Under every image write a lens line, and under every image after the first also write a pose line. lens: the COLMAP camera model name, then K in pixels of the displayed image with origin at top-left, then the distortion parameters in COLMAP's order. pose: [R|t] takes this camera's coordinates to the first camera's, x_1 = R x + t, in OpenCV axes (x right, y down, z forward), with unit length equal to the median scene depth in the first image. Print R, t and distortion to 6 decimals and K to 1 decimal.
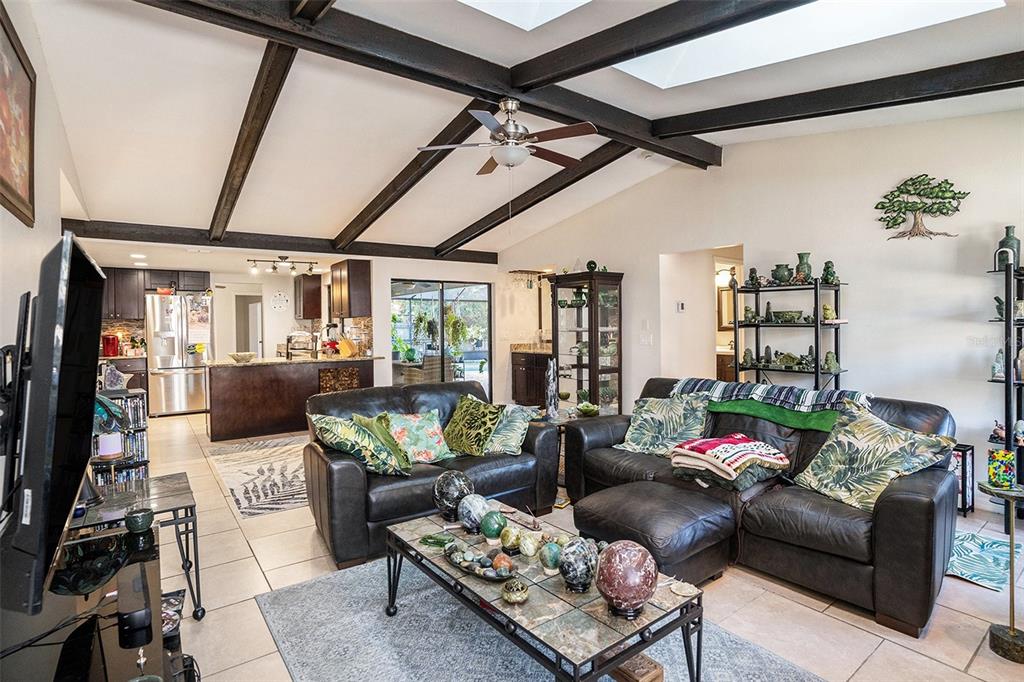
lens RADIAL K [[513.2, 0, 510.6], [0, 513.2, 329.3], [0, 0, 1]] dist [-0.043976, 0.000545]
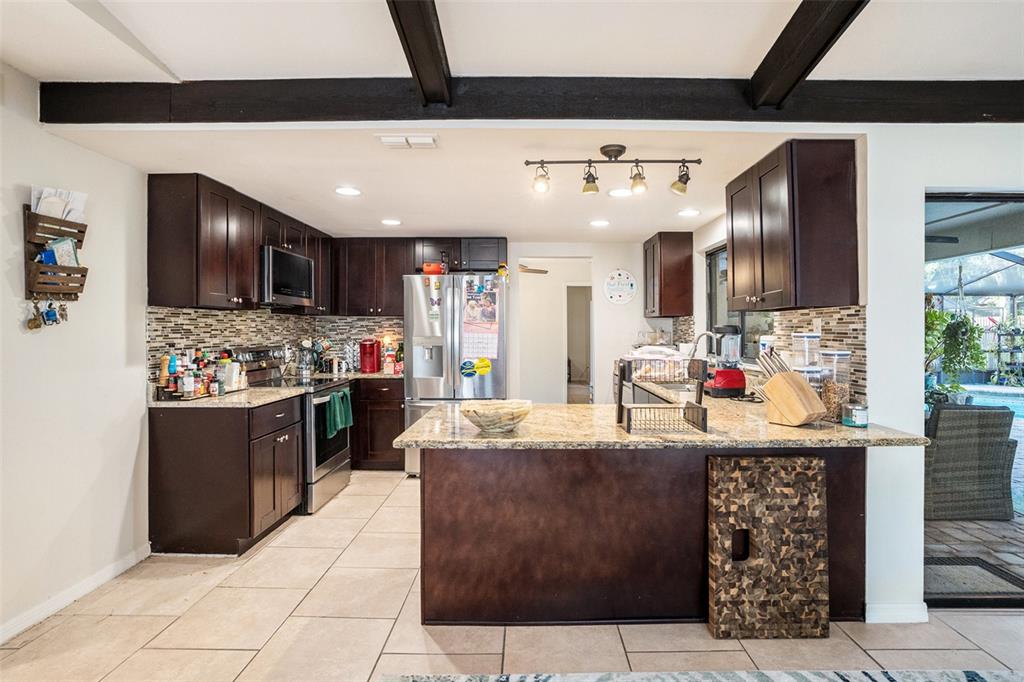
lens RADIAL K [[513.2, 0, 510.6], [0, 513.2, 329.3], [0, 0, 1]] dist [-0.043976, 0.000545]
pose [[0.788520, 0.015446, -0.614815, -0.250741], [-0.018869, 0.999822, 0.000919, -0.006766], [0.614720, 0.010876, 0.788671, 0.604068]]
